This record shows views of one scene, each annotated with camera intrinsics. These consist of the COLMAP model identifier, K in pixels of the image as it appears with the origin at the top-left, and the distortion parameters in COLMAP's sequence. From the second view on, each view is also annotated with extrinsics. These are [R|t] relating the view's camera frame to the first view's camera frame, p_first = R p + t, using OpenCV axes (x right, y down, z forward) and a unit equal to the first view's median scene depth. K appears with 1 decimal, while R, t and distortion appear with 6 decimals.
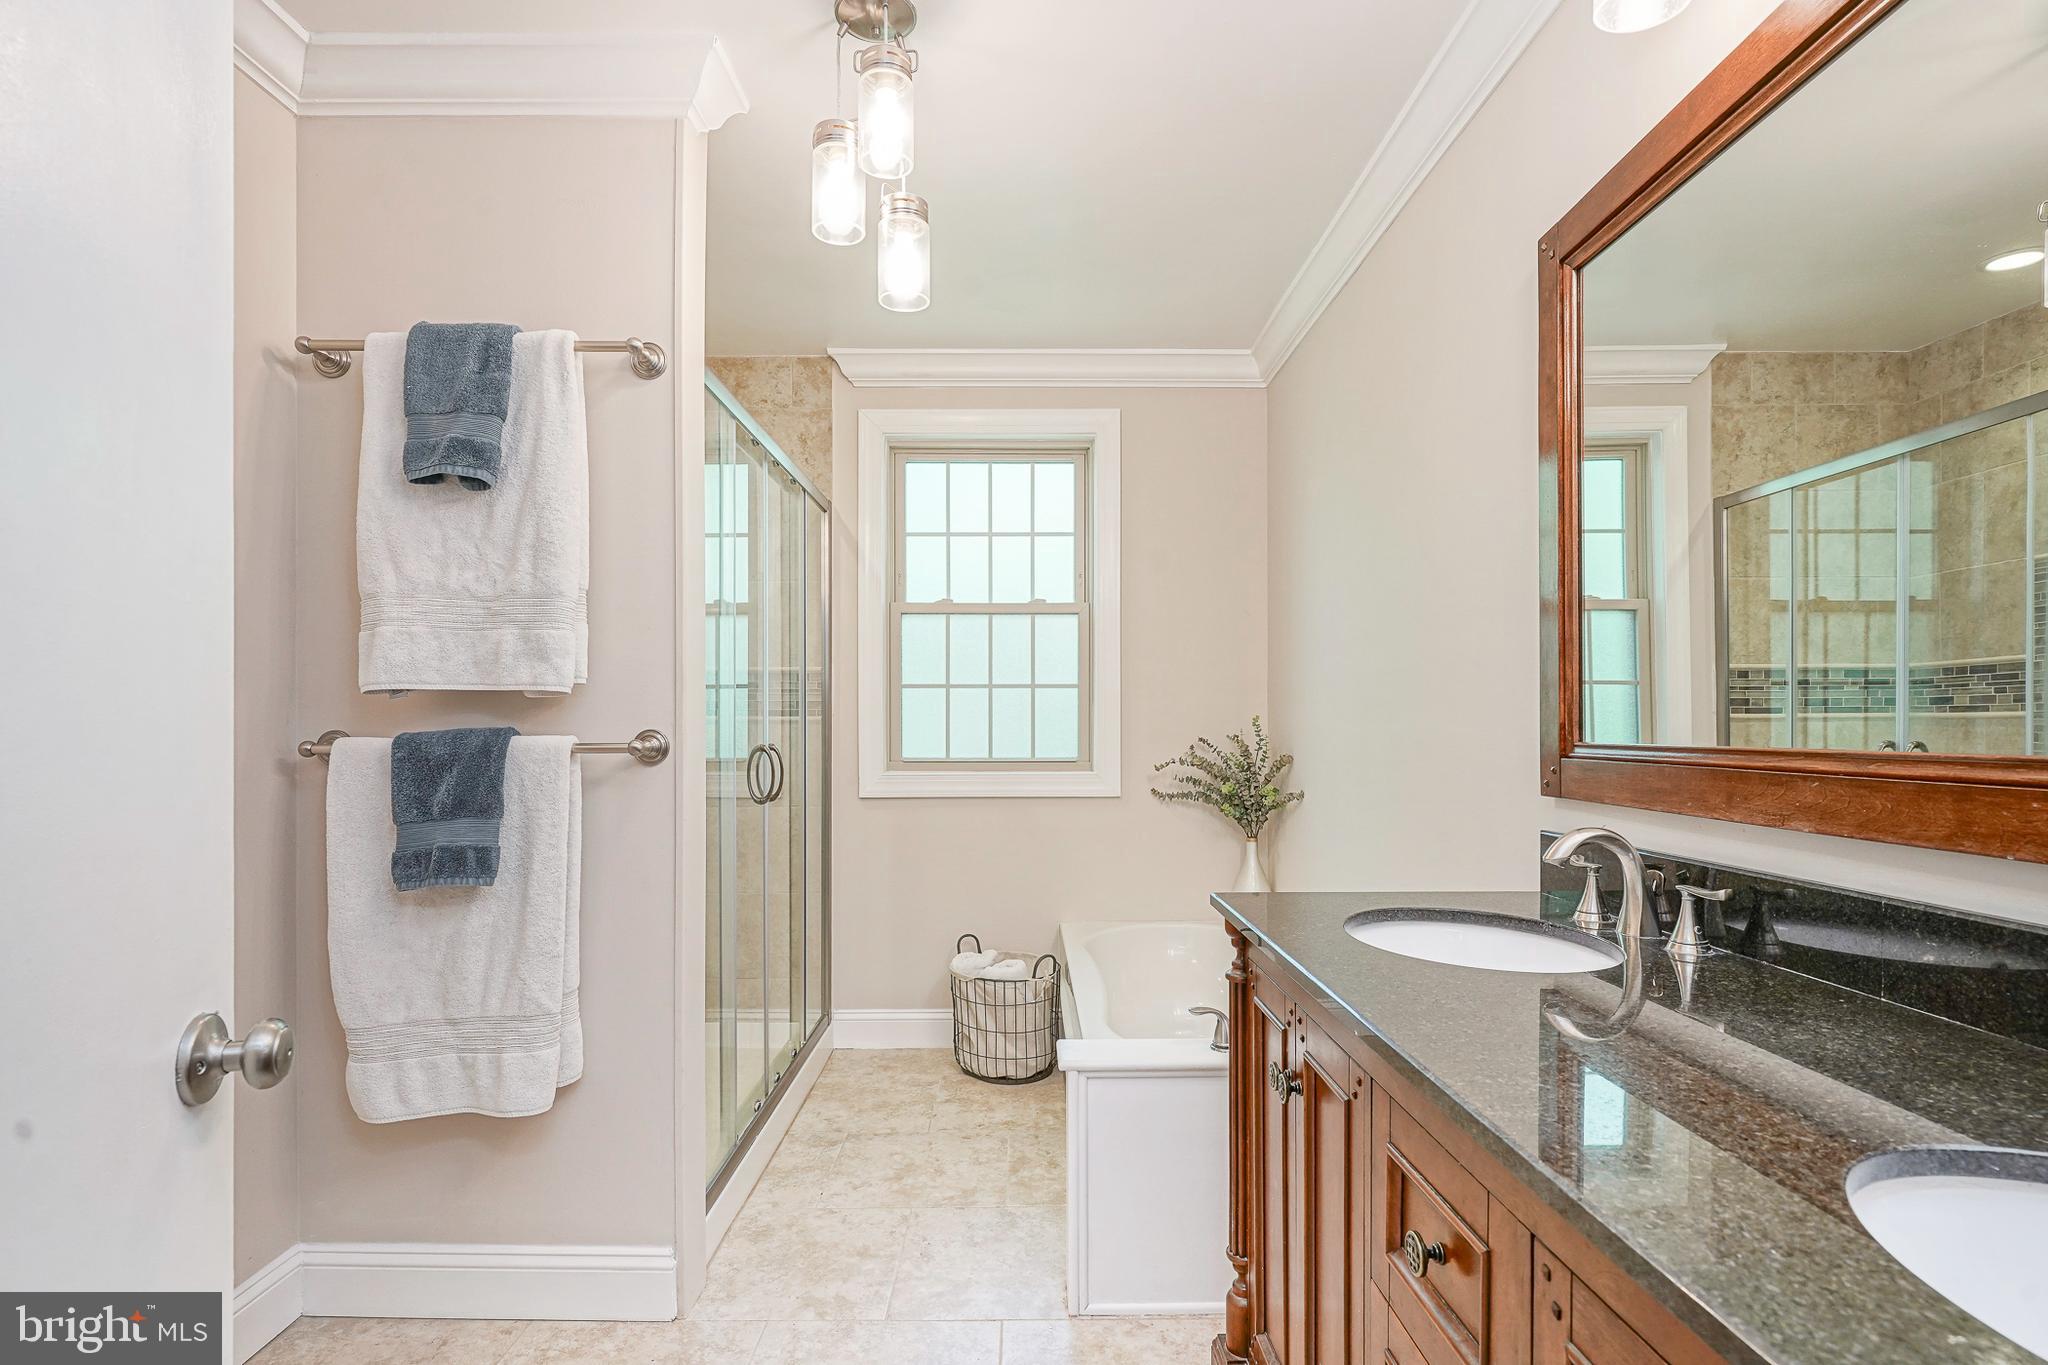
lens RADIAL K [[988.8, 0, 1004.4], [0, 988.8, 728.1], [0, 0, 1]] dist [-0.009843, 0.004235]
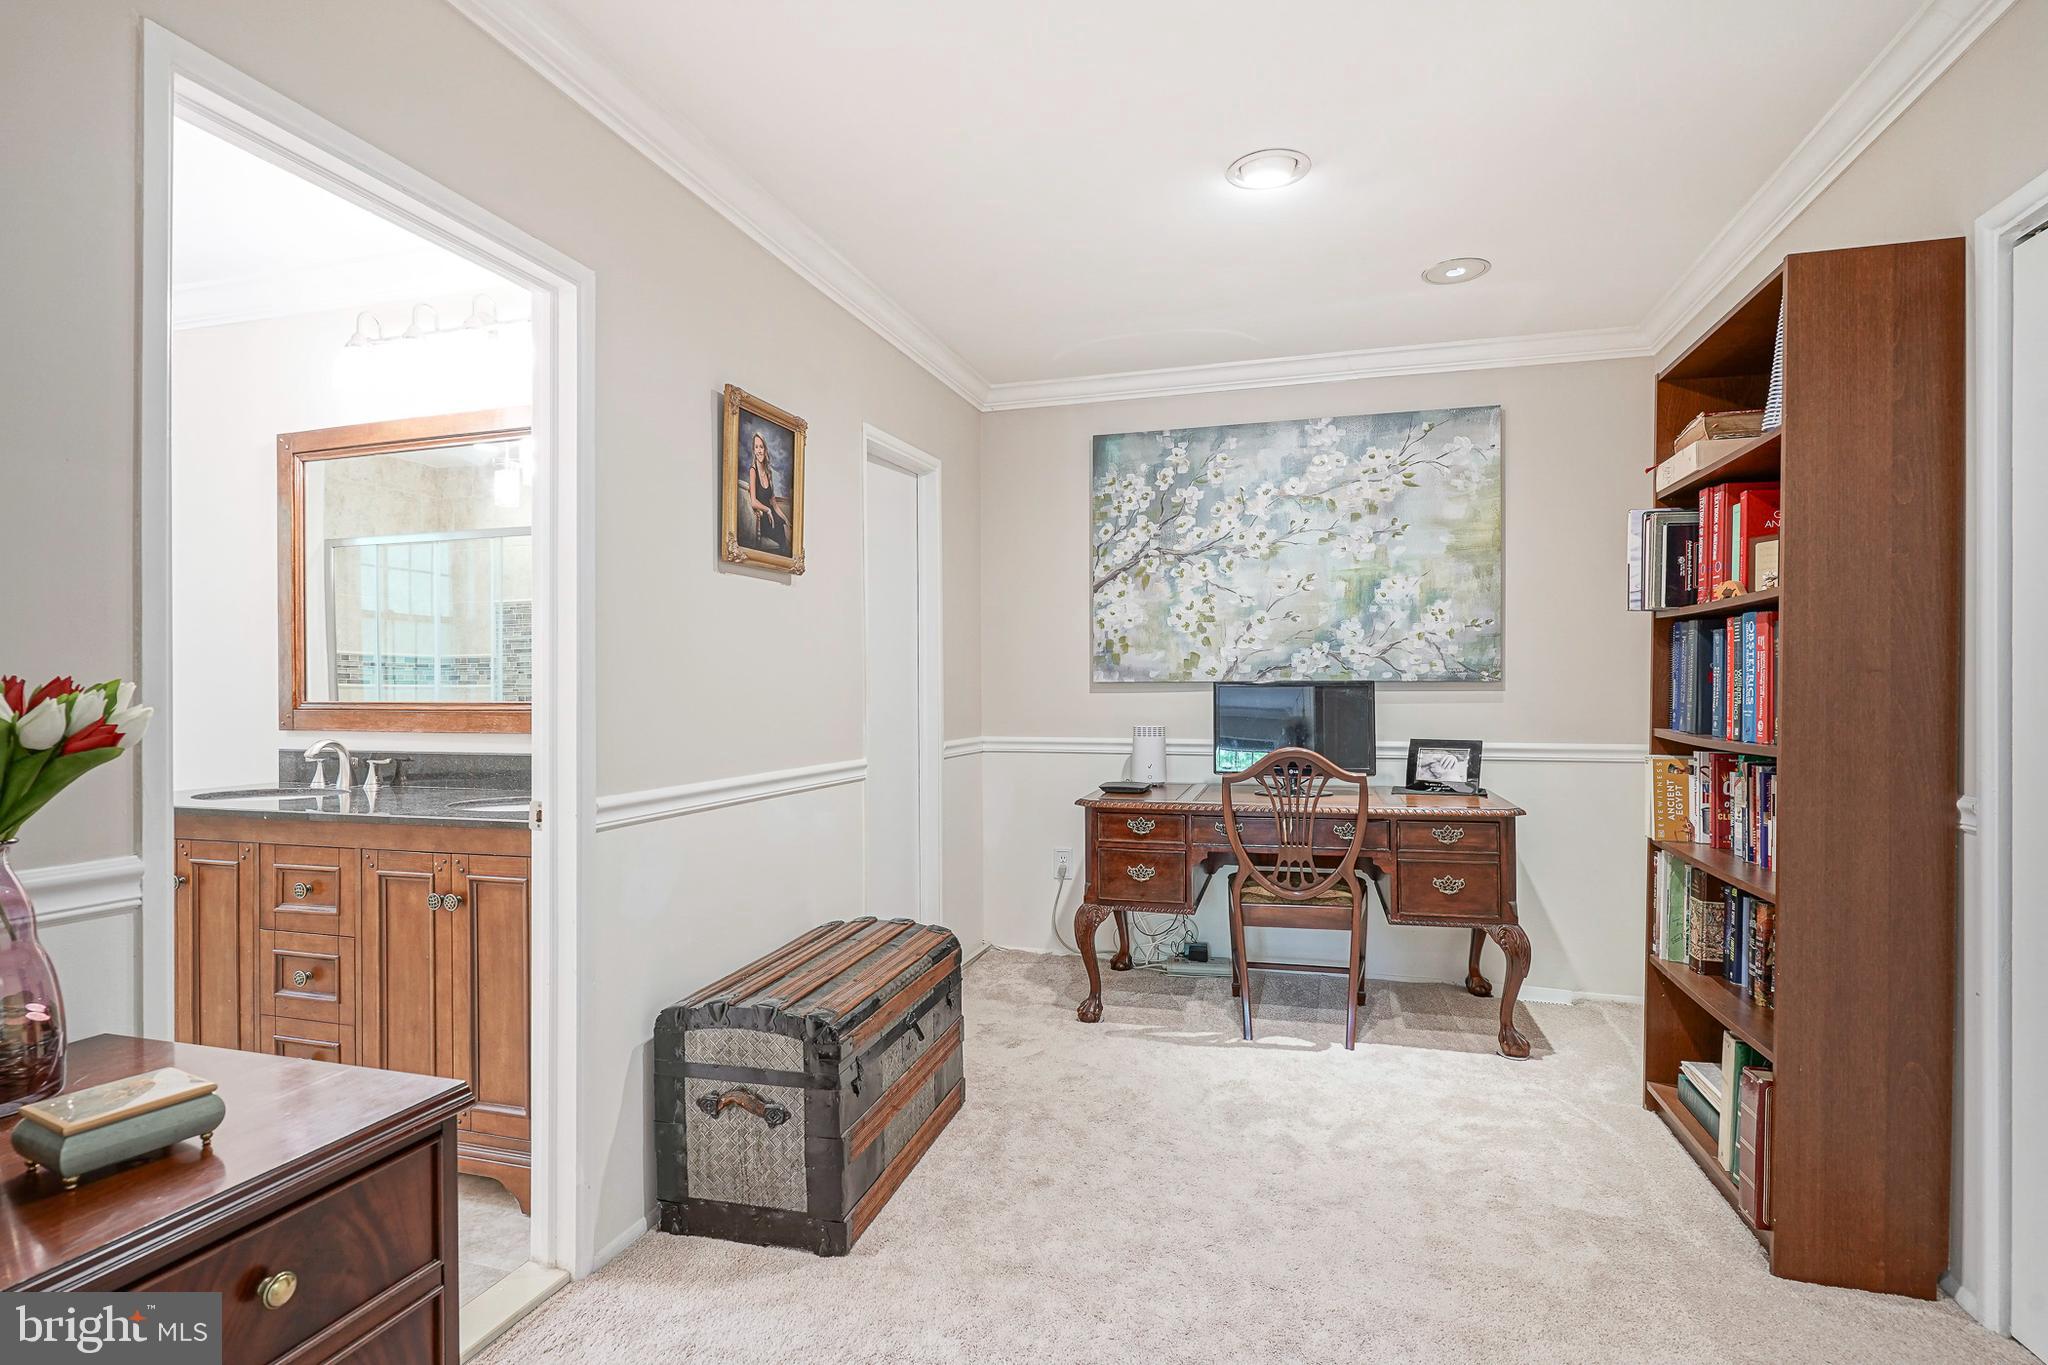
lens RADIAL K [[988.8, 0, 1025.6], [0, 988.8, 693.8], [0, 0, 1]] dist [-0.009843, 0.004235]
pose [[0.276415, -0.005767, 0.961021, -0.481608], [0.002145, 0.999983, 0.005384, -0.005236], [-0.961036, 0.000573, 0.276423, -0.491086]]
